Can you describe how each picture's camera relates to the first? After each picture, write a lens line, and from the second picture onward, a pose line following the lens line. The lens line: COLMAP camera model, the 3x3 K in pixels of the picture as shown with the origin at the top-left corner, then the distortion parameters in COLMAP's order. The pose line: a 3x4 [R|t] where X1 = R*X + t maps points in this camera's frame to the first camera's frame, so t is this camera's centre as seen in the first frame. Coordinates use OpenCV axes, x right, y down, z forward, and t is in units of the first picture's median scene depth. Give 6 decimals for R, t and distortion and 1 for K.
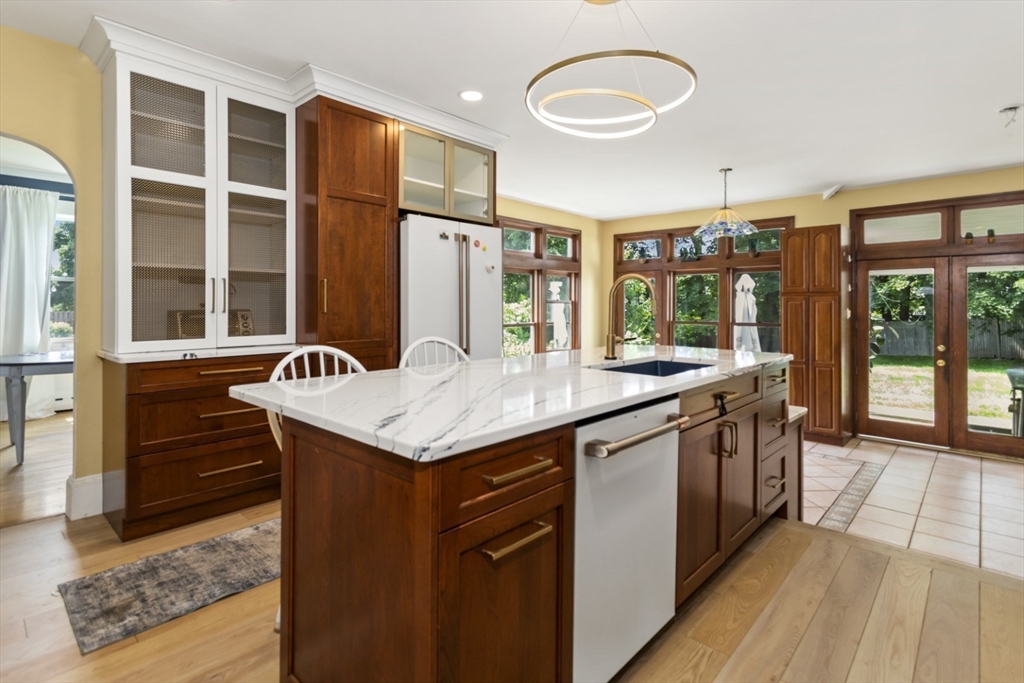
lens RADIAL K [[503.4, 0, 512.9], [0, 503.4, 307.0], [0, 0, 1]] dist [0.003121, 0.001656]
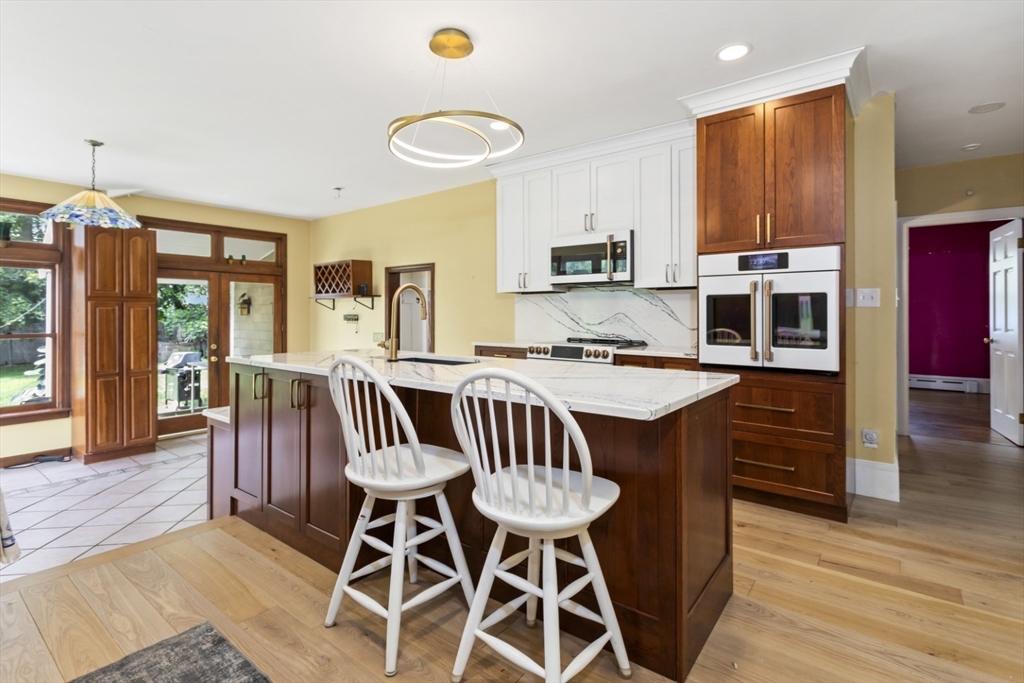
lens RADIAL K [[495.8, 0, 513.9], [0, 495.8, 311.4], [0, 0, 1]] dist [0.000774, 0.000323]
pose [[-0.083914, 0.002076, 0.996471, -0.657004], [0.001226, 0.999997, -0.001980, -0.000632], [-0.996472, 0.001056, -0.083916, 0.612888]]
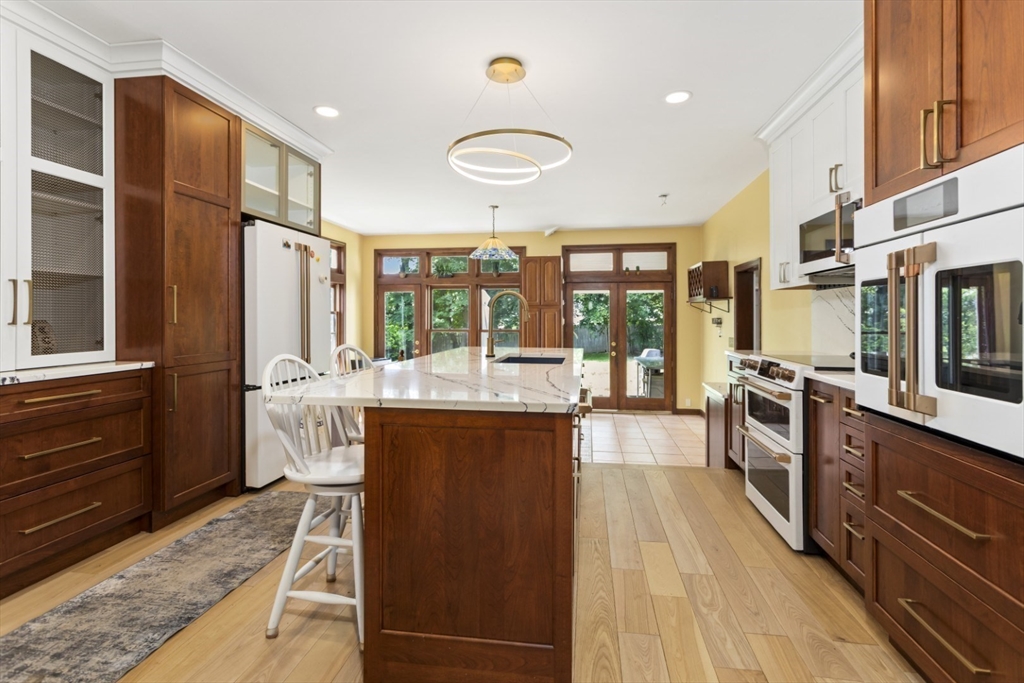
lens RADIAL K [[490.2, 0, 514.4], [0, 490.2, 318.5], [0, 0, 1]] dist [-0.000312, 0.000176]
pose [[0.825030, -0.004511, 0.565071, -0.339583], [0.003682, 0.999990, 0.002607, 0.002680], [-0.565077, -0.000070, 0.825038, -0.044939]]
